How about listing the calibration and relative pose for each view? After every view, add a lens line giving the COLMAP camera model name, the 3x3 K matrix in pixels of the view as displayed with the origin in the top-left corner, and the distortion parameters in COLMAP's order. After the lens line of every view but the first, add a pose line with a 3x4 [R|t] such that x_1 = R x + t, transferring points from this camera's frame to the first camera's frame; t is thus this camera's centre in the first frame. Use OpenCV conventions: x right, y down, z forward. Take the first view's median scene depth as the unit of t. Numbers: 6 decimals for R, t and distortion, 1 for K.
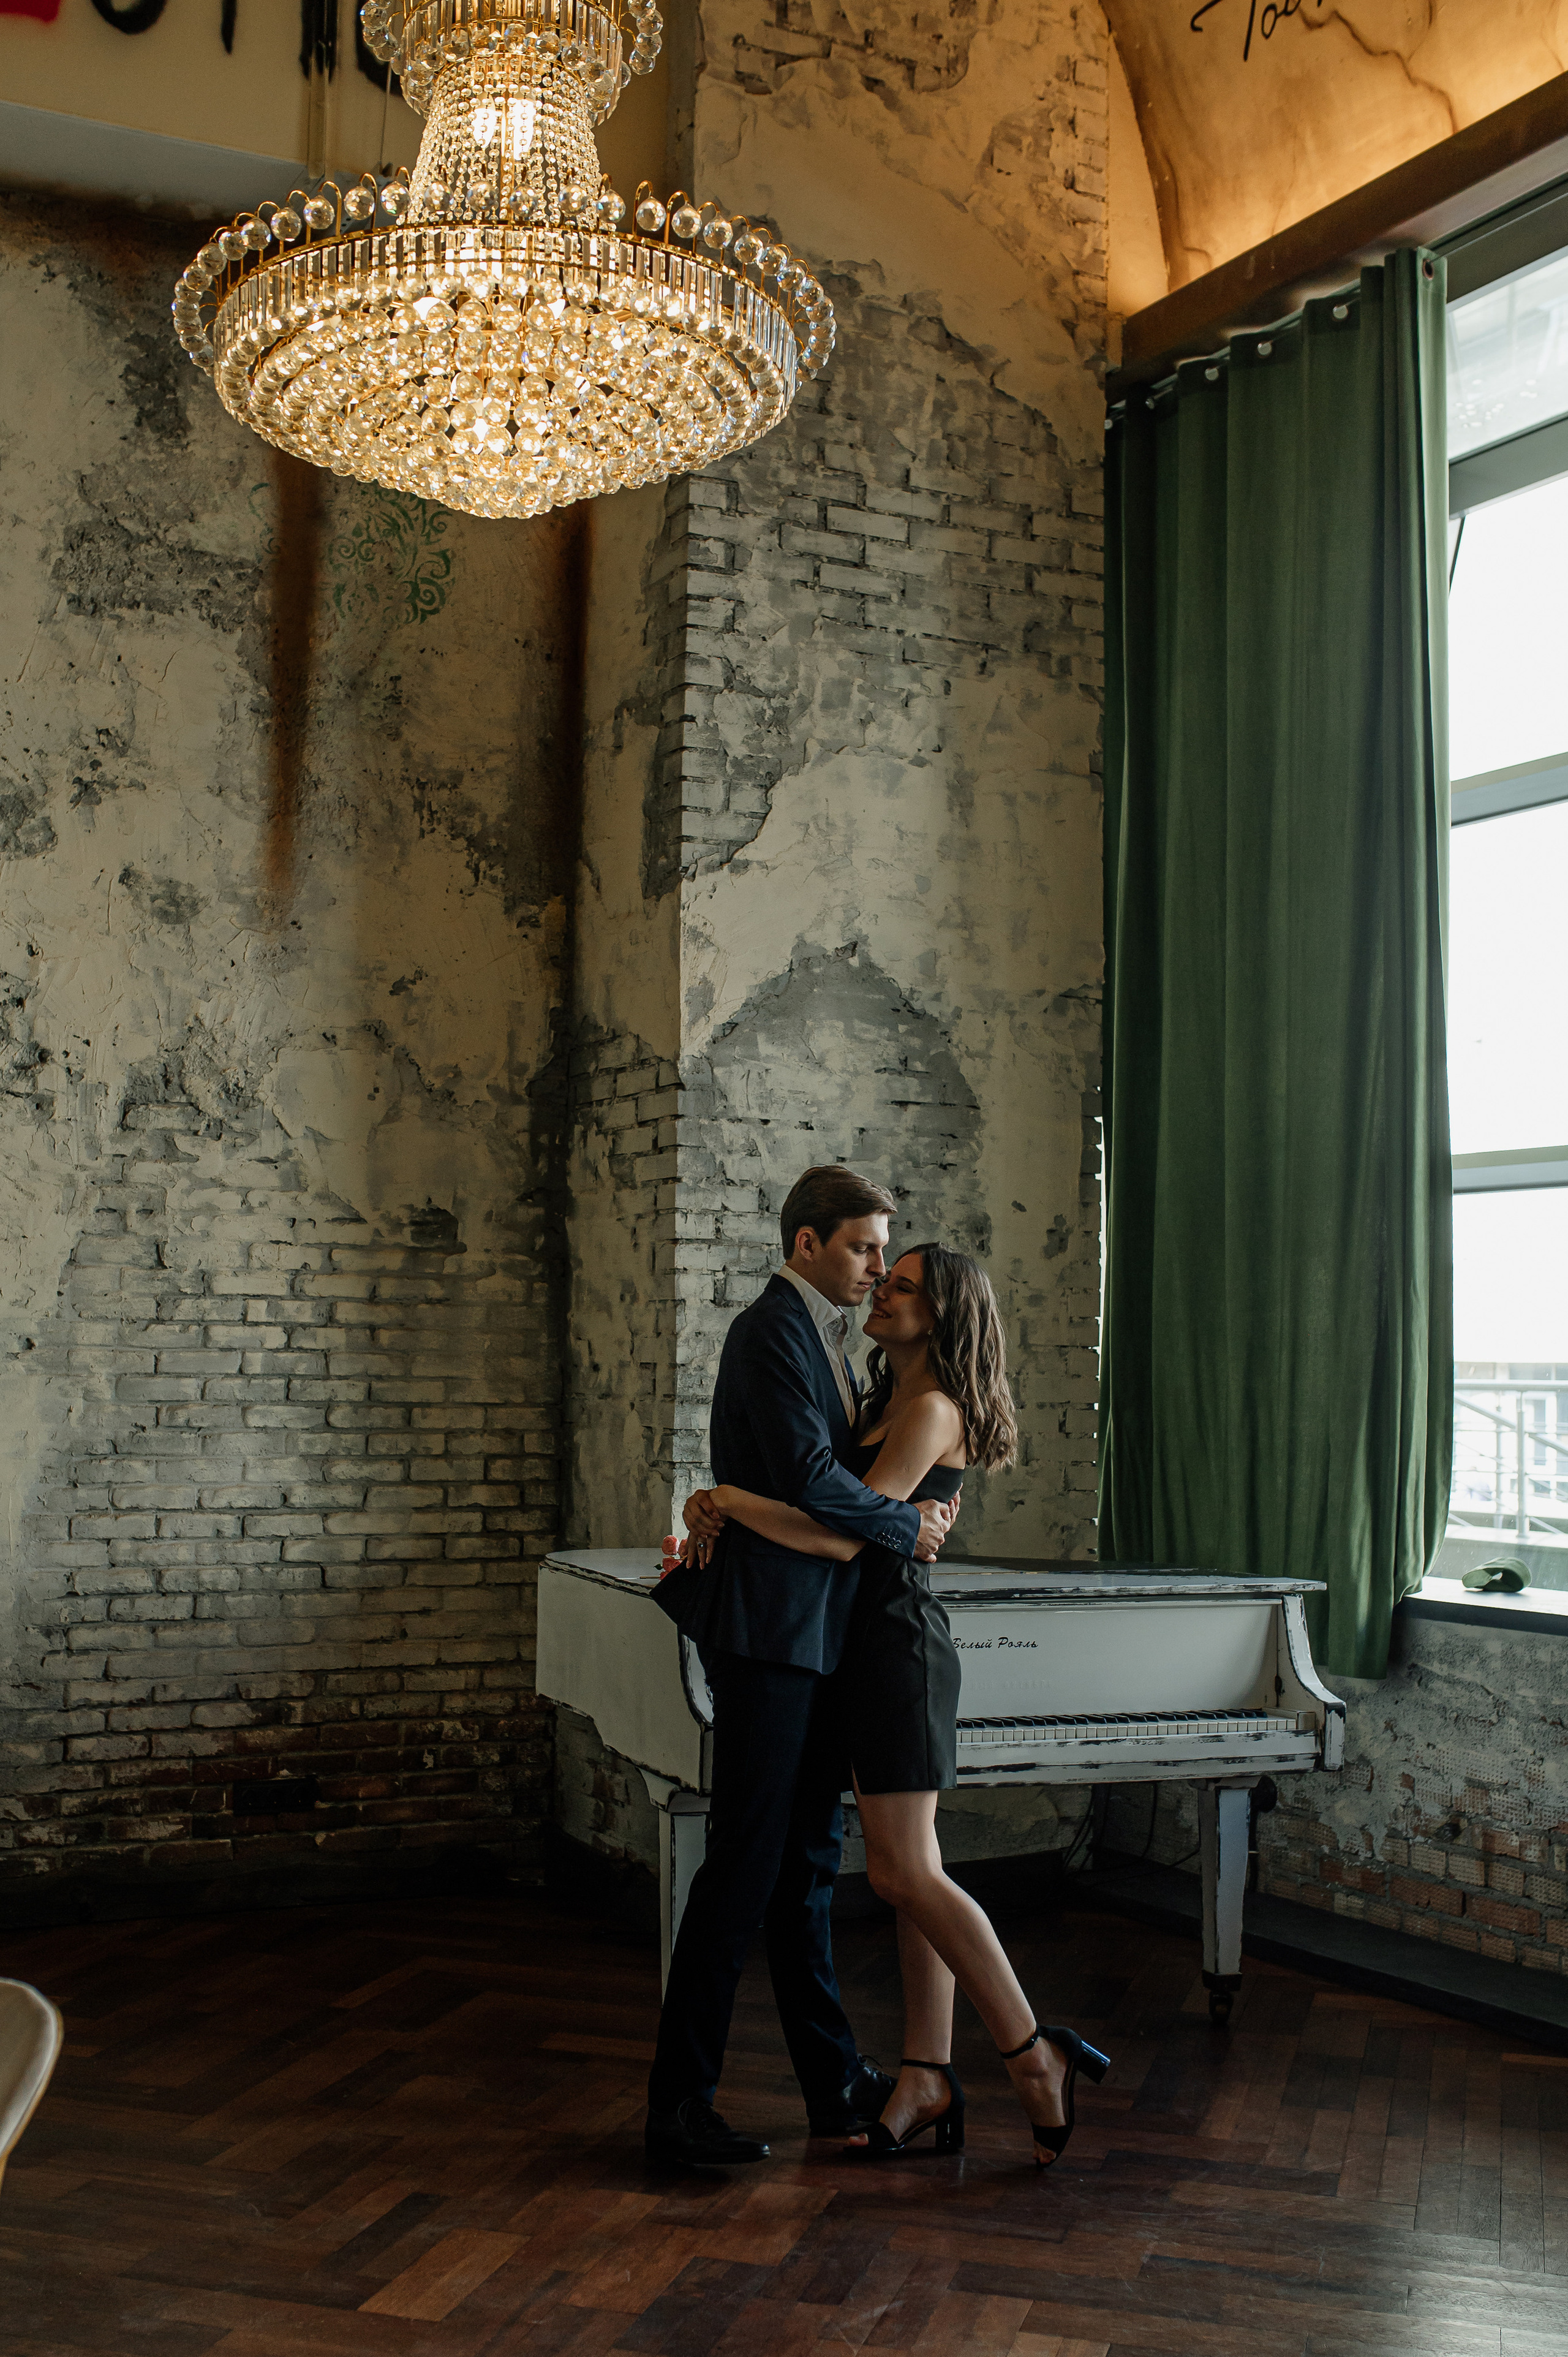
lens RADIAL K [[2537.6, 0, 718.7], [0, 2537.6, 1189.2], [0, 0, 1]] dist [-0.035596, 0.000000]
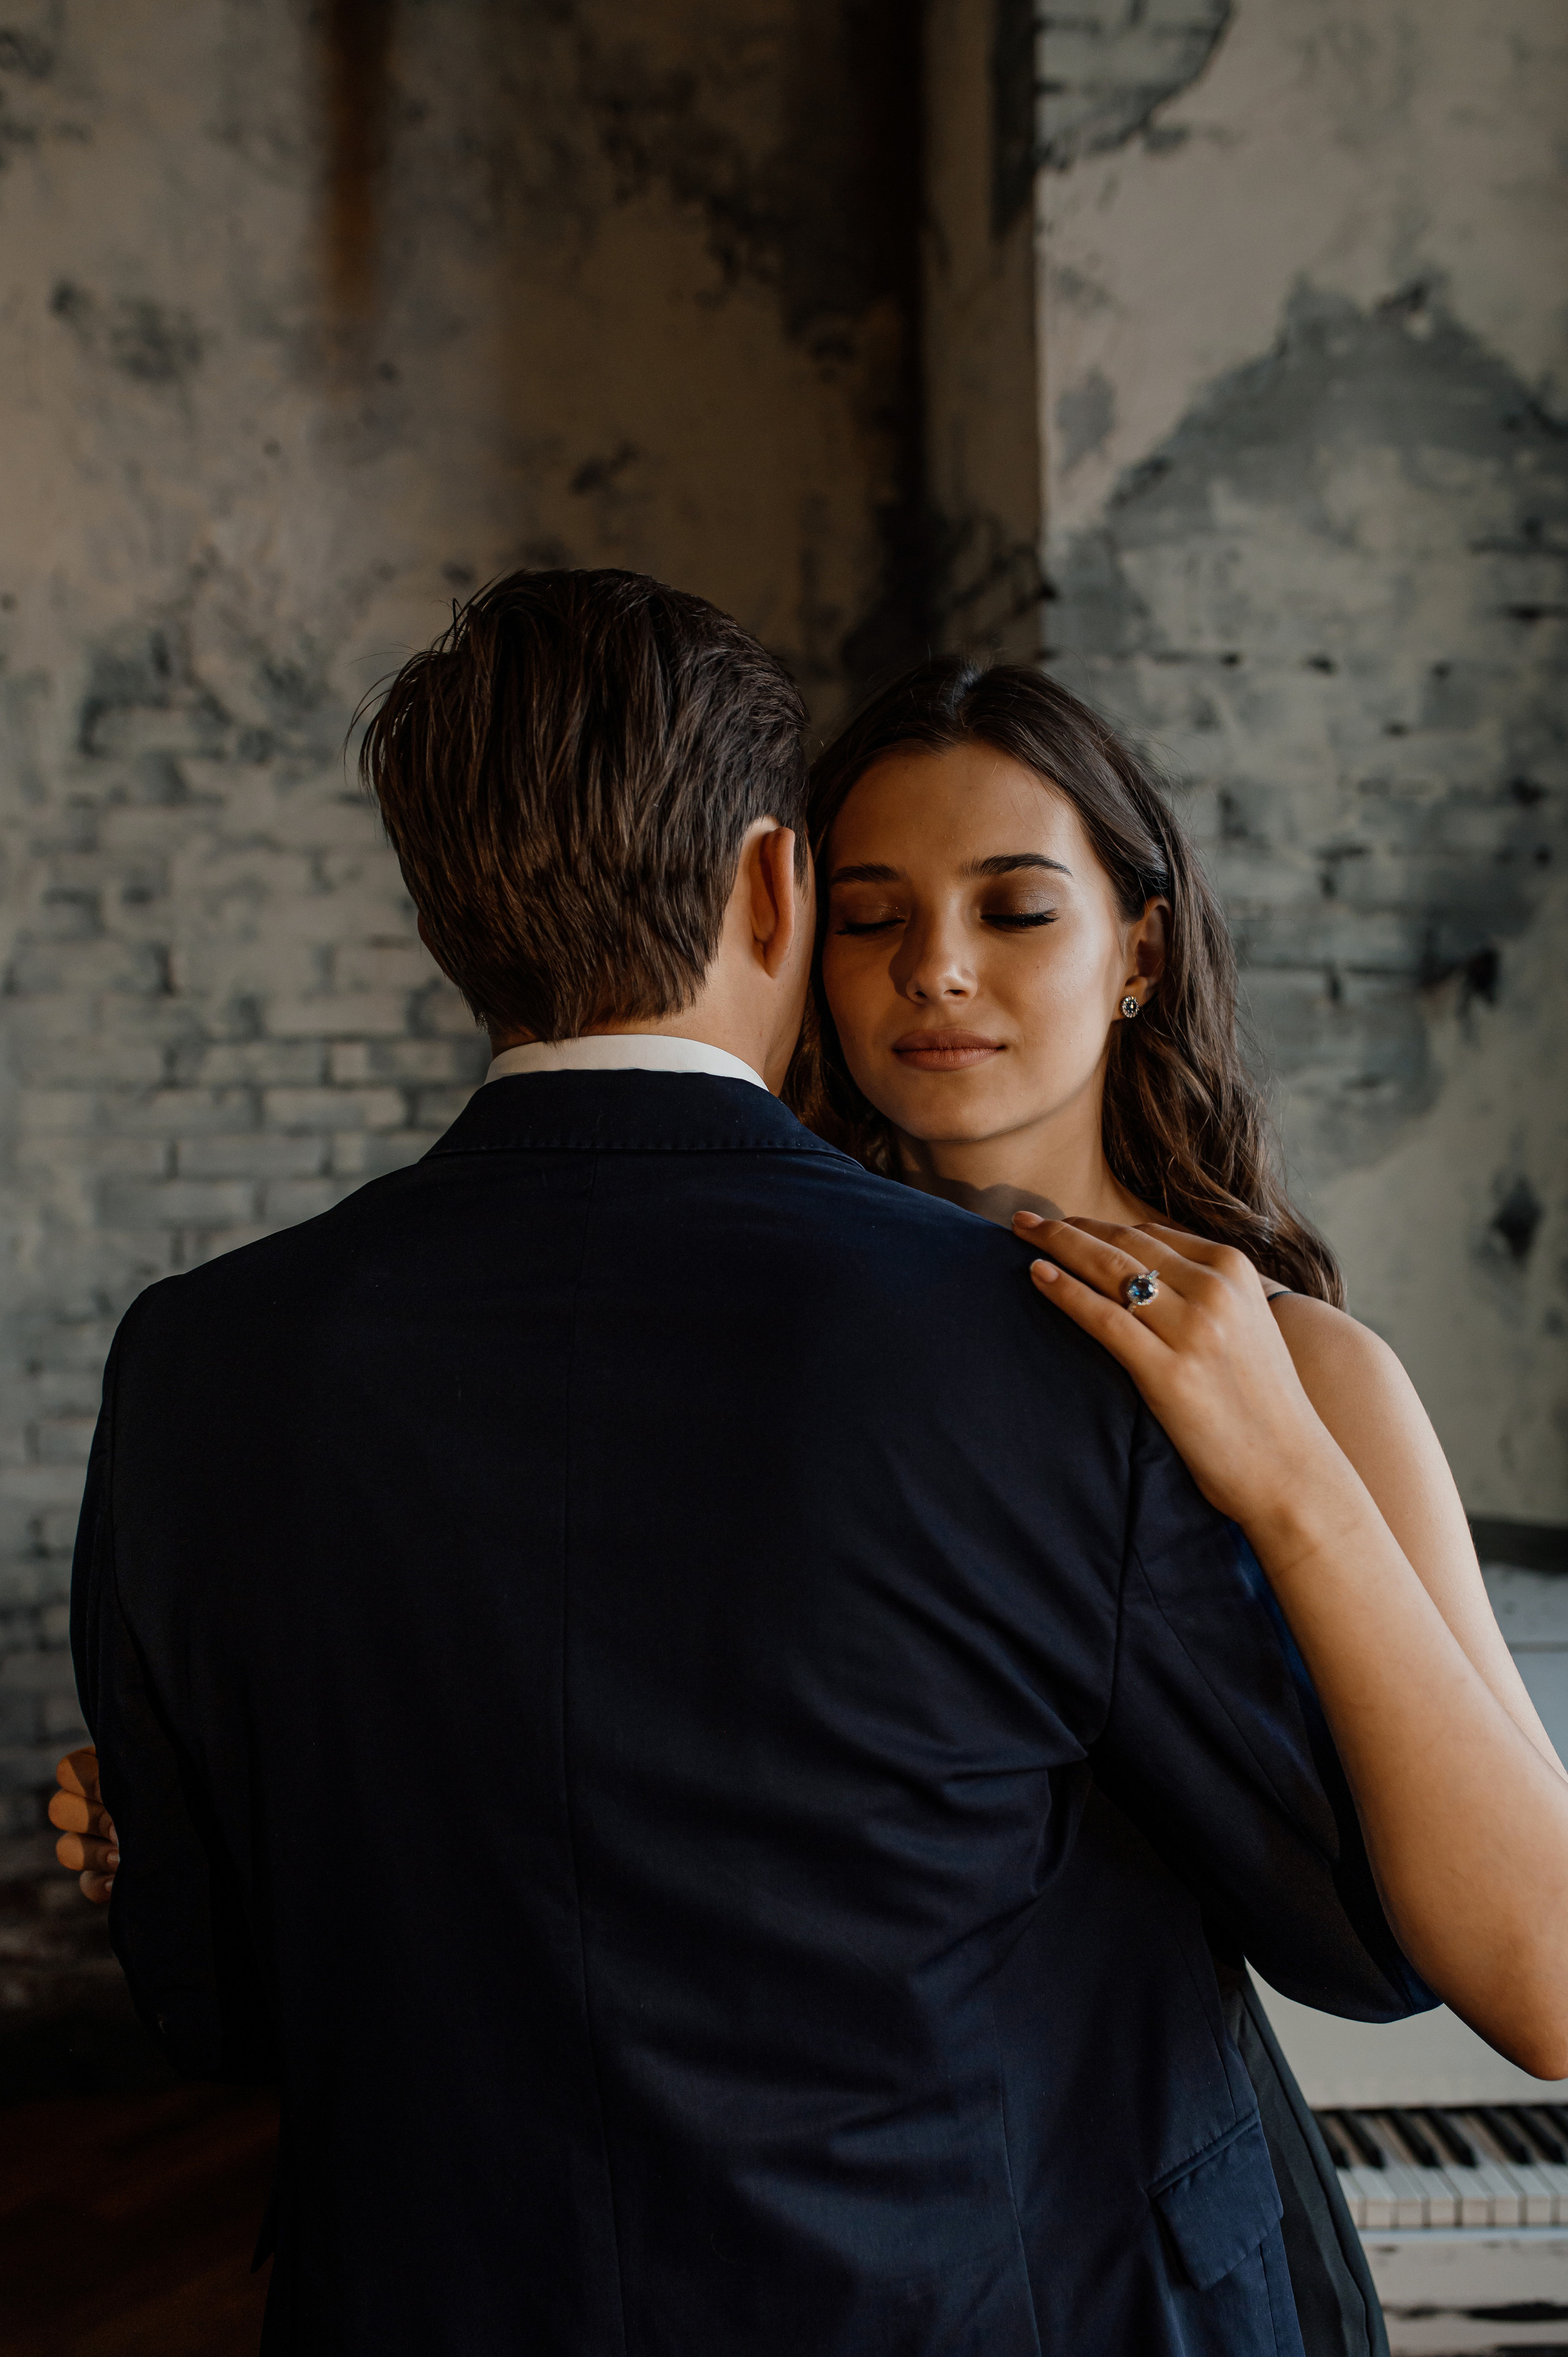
lens RADIAL K [[2537.6, 0, 696.9], [0, 2537.6, 1234.0], [0, 0, 1]] dist [-0.035596, 0.000000]
pose [[0.951880, -0.005934, -0.306414, 0.069701], [0.043031, 0.992496, 0.114456, 0.024187], [0.303435, -0.122134, 0.944992, 0.478209]]
